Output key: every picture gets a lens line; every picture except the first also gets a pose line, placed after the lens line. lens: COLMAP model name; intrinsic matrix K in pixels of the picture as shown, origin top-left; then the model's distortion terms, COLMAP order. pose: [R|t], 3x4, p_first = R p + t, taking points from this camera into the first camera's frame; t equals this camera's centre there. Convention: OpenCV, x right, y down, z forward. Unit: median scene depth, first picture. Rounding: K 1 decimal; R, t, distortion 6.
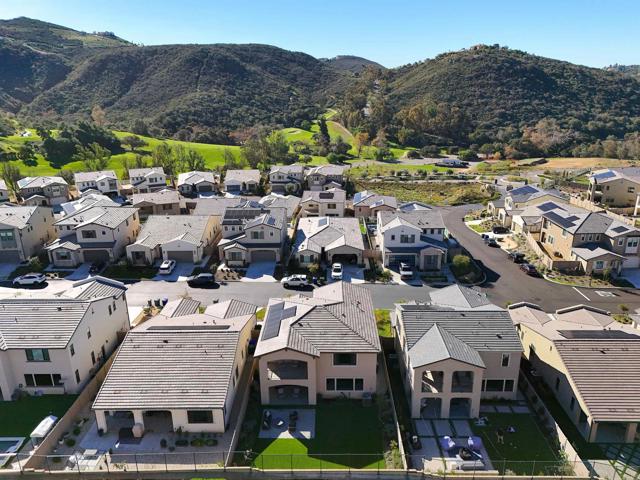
lens RADIAL K [[466.2, 0, 320.0], [0, 466.2, 240.0], [0, 0, 1]] dist [0.084598, -0.086891]
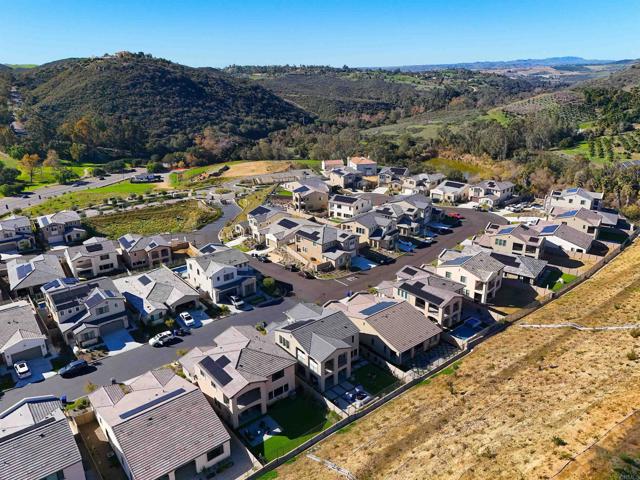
lens RADIAL K [[466.2, 0, 320.0], [0, 466.2, 240.0], [0, 0, 1]] dist [0.084598, -0.086891]
pose [[0.763927, -0.215204, 0.608361, -0.322883], [0.210363, 0.974303, 0.080498, -0.127964], [-0.610052, 0.066482, 0.789567, -0.150636]]
